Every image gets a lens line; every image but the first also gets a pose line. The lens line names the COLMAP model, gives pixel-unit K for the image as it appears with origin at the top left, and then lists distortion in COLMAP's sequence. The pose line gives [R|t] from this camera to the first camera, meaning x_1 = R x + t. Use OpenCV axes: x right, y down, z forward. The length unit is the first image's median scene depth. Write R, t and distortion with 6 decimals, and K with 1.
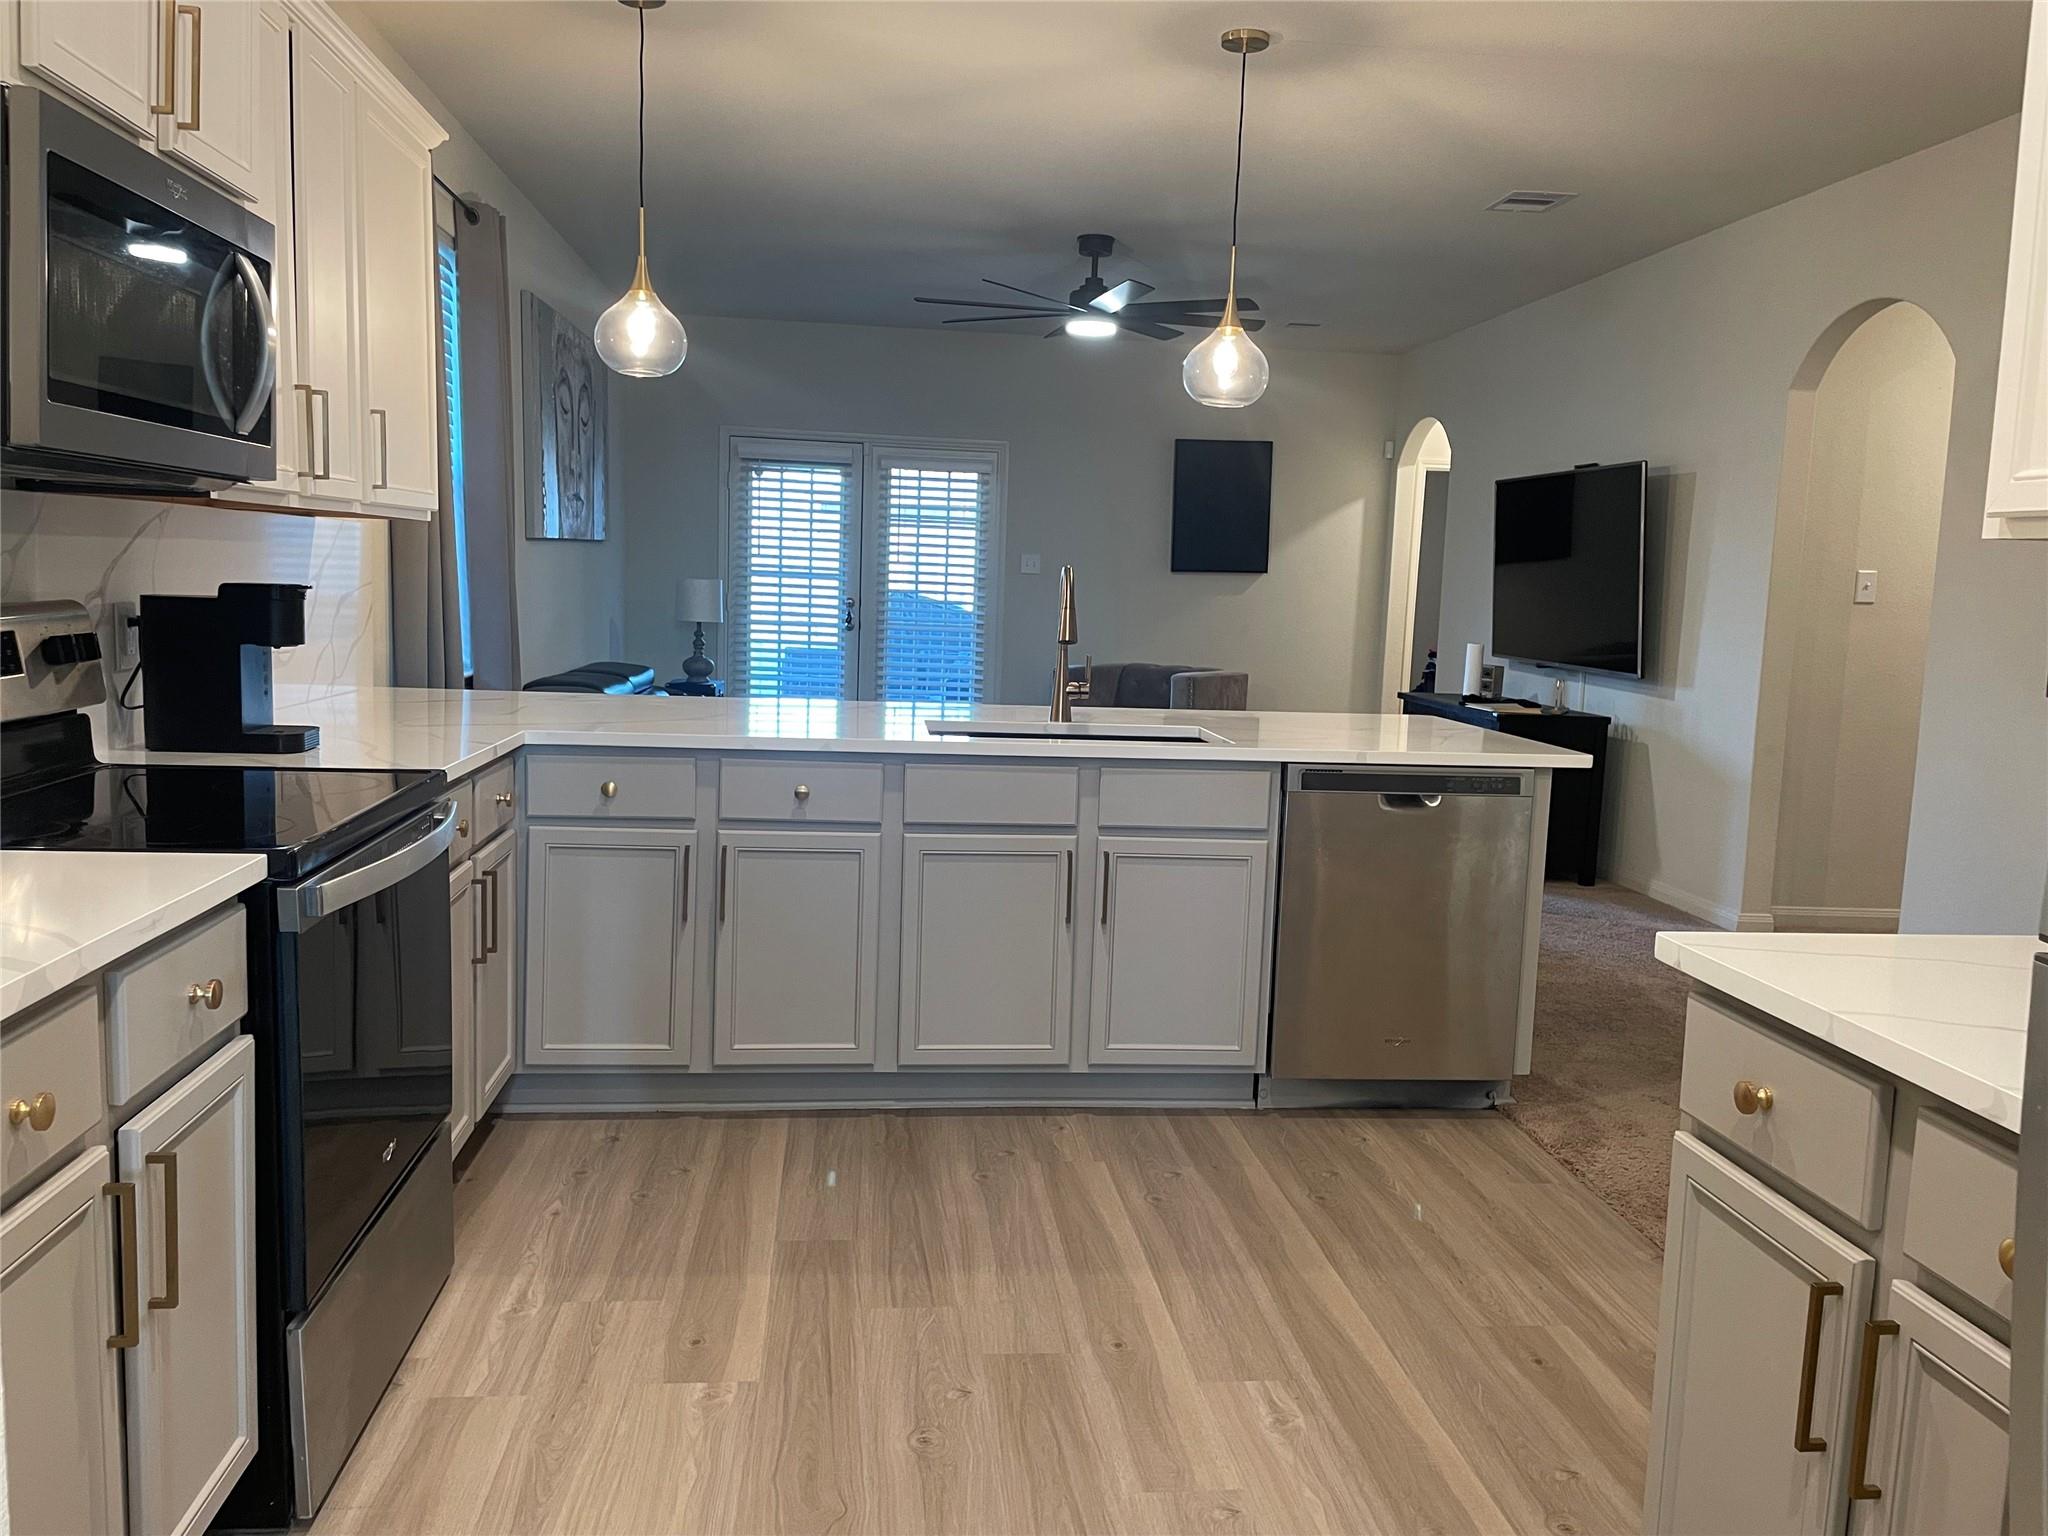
lens RADIAL K [[1556.9, 0, 1028.9], [0, 1556.9, 767.2], [0, 0, 1]] dist [0.078092, -0.084976]
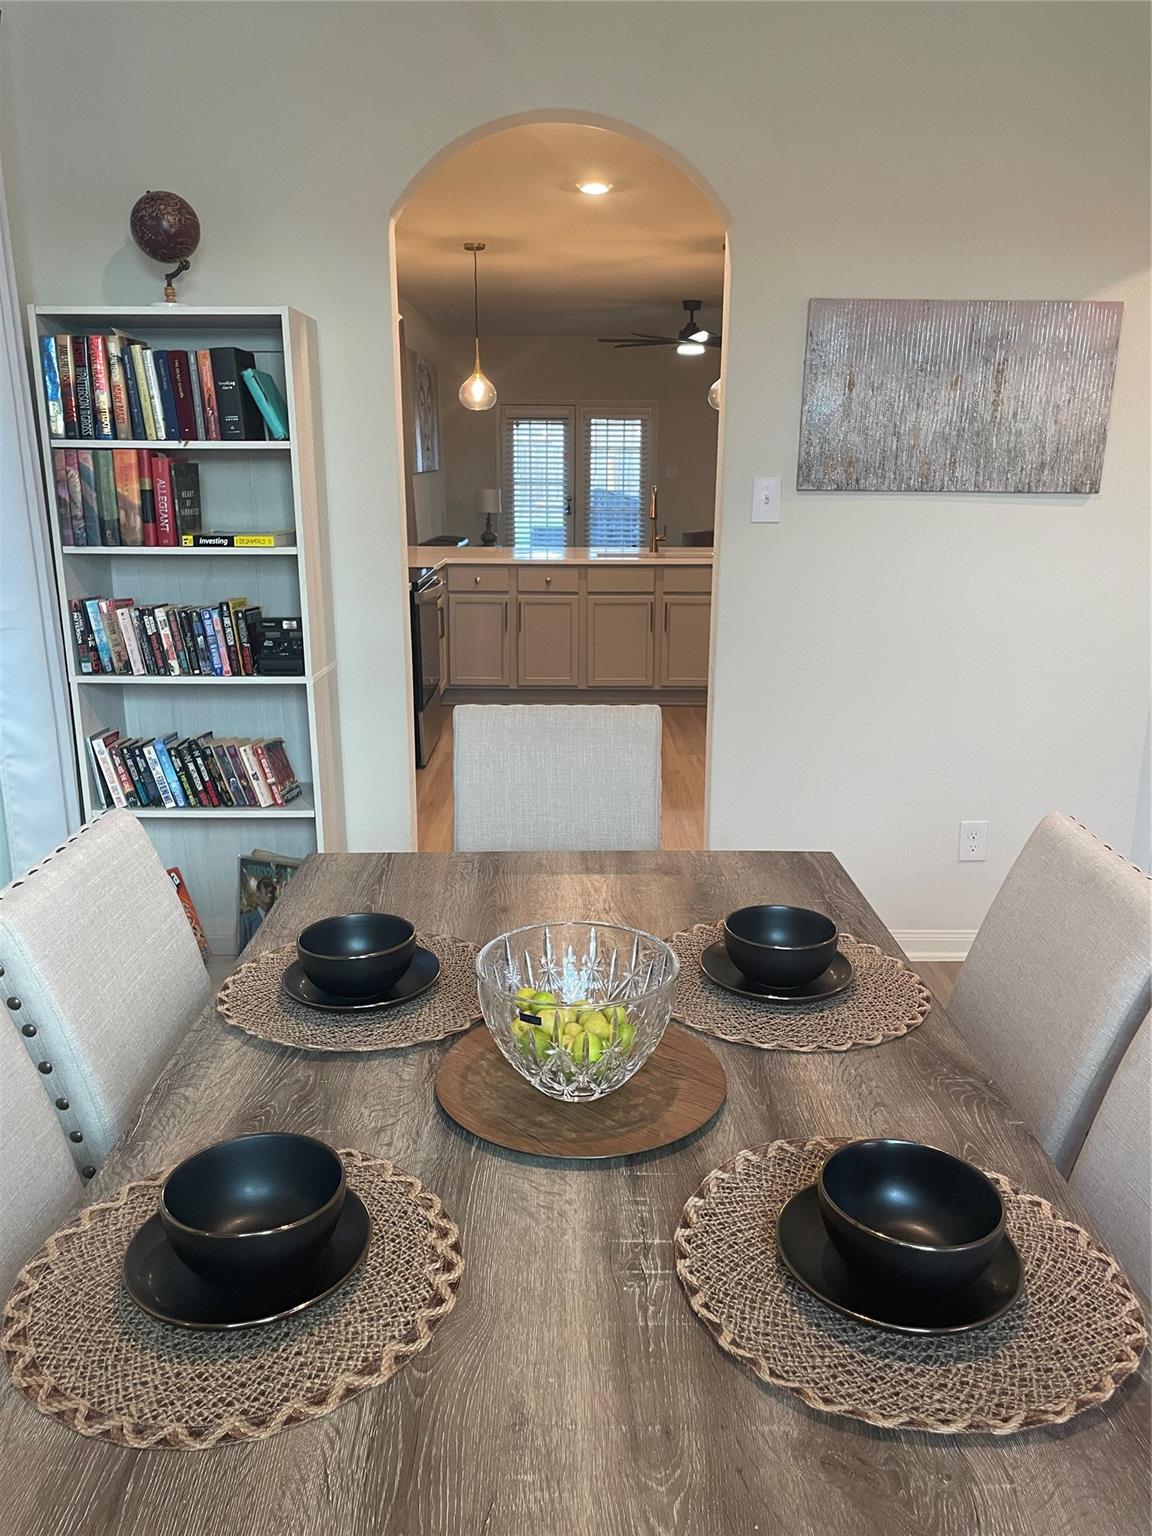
lens RADIAL K [[1167.7, 0, 572.8], [0, 1167.7, 763.1], [0, 0, 1]] dist [0.078092, -0.084976]
pose [[0.992988, -0.003625, -0.118156, 0.046435], [0.018339, 0.992152, 0.123682, 0.028755], [0.116780, -0.124982, 0.985262, -0.356705]]
